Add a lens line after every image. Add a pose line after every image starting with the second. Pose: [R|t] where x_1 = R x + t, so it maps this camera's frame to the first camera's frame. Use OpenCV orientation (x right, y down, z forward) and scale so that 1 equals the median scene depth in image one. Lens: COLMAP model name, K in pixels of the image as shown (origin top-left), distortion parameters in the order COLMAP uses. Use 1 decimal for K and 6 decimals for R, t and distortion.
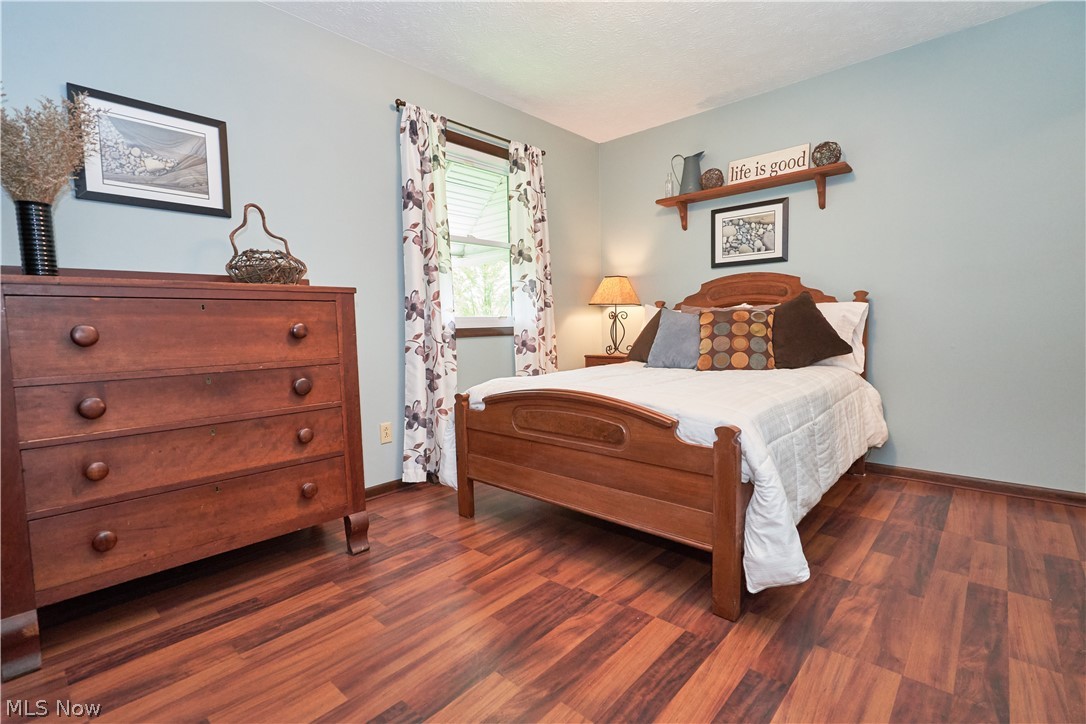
lens RADIAL K [[504.1, 0, 536.4], [0, 504.1, 358.8], [0, 0, 1]] dist [-0.001581, 0.000080]
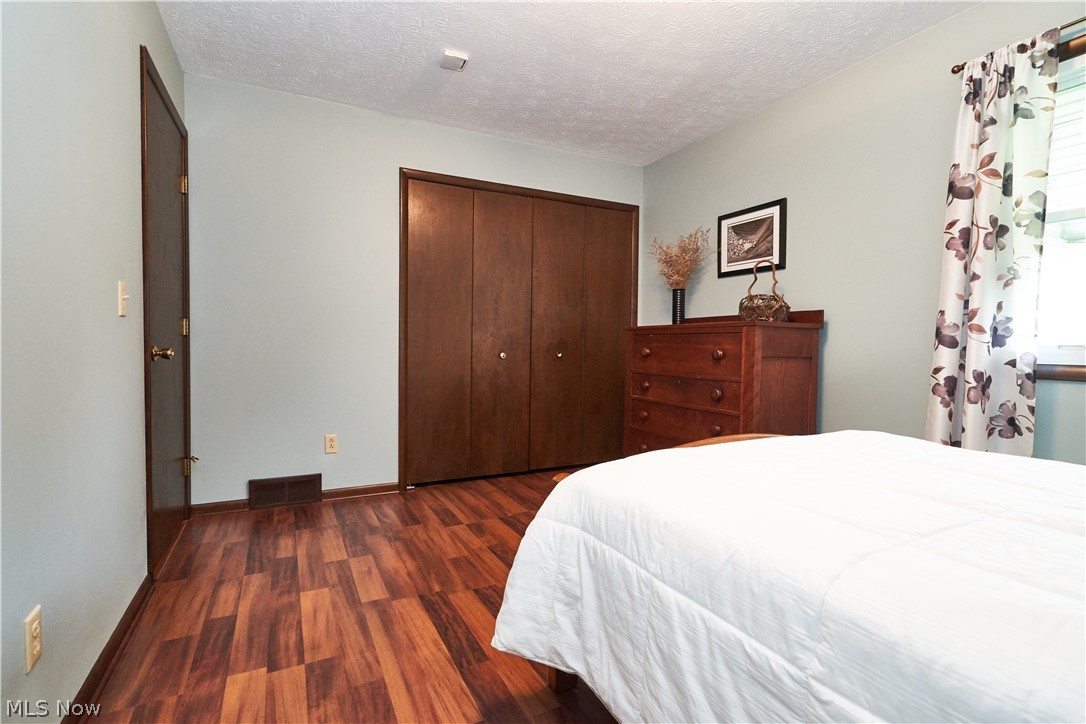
lens RADIAL K [[504.1, 0, 537.9], [0, 504.1, 361.6], [0, 0, 1]] dist [-0.001581, 0.000080]
pose [[-0.343319, 0.047327, -0.938026, 0.958332], [-0.067484, 0.994905, 0.074896, -0.103318], [0.936791, 0.089015, -0.338376, 0.958871]]
